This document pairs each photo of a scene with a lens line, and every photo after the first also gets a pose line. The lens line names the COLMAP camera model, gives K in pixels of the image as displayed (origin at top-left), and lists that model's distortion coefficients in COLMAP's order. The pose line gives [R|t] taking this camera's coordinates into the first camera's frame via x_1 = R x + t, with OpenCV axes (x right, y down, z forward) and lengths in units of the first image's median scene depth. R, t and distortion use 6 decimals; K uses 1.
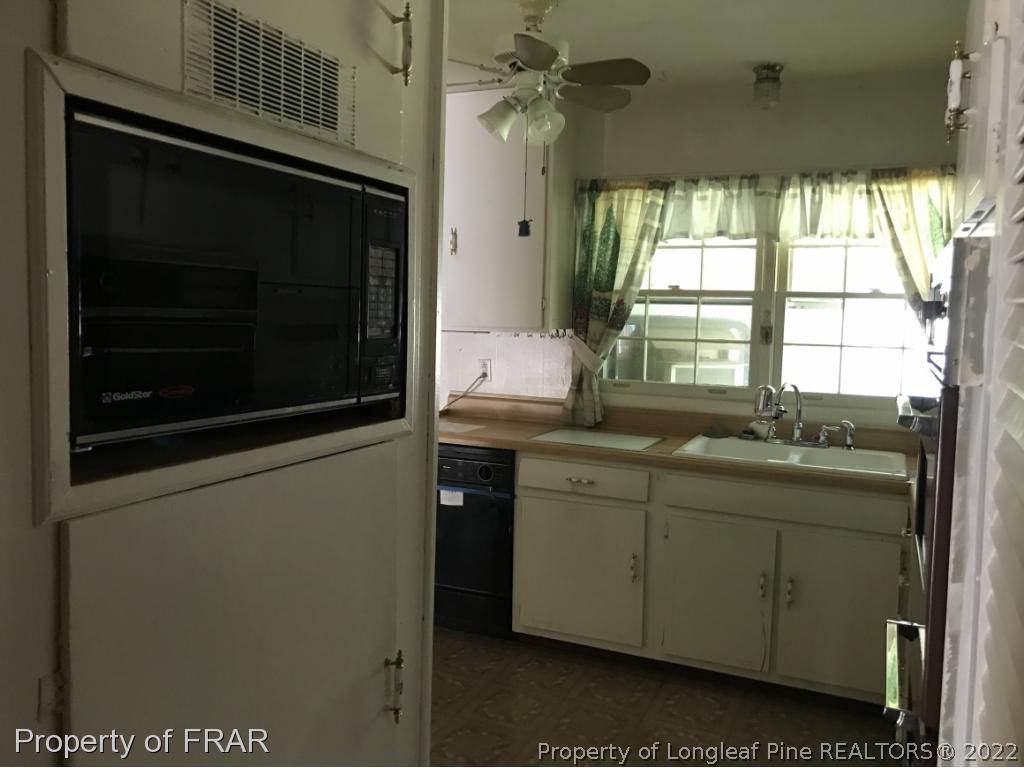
lens RADIAL K [[843.0, 0, 512.0], [0, 843.0, 384.0], [0, 0, 1]] dist [-0.000252, -0.000725]
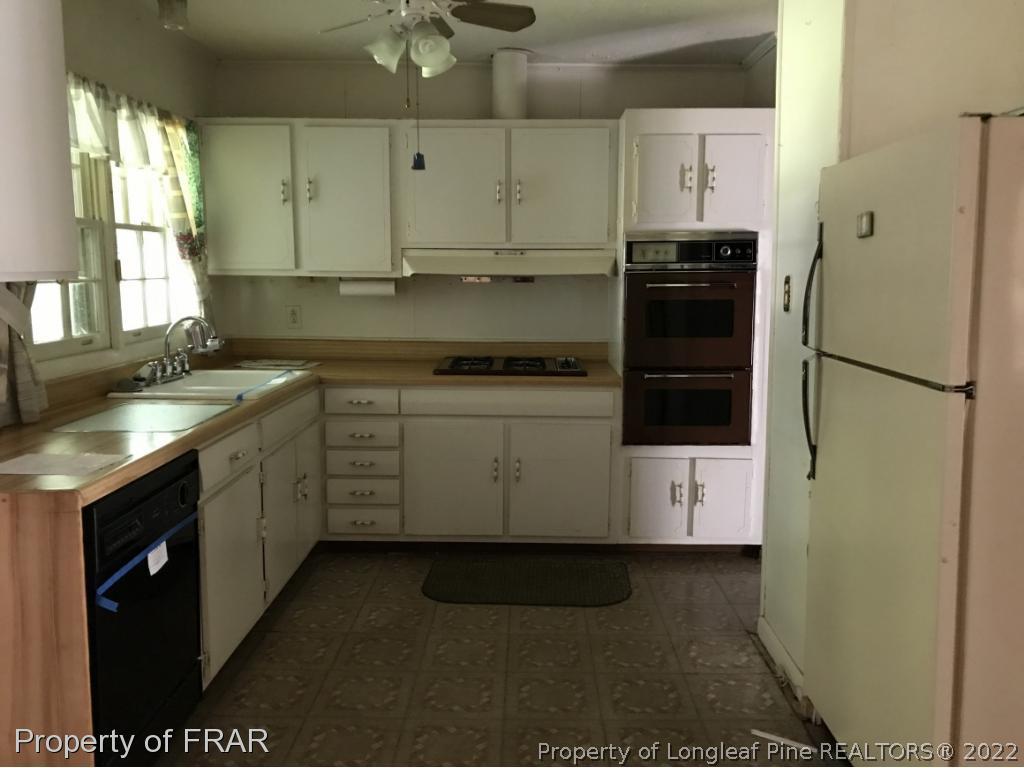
lens RADIAL K [[843.0, 0, 512.0], [0, 843.0, 384.0], [0, 0, 1]] dist [-0.000252, -0.000725]
pose [[-0.388564, -0.156823, 0.907978, -0.778096], [0.068207, 0.977811, 0.198073, -0.101308], [-0.918894, 0.138895, -0.369246, 1.074610]]
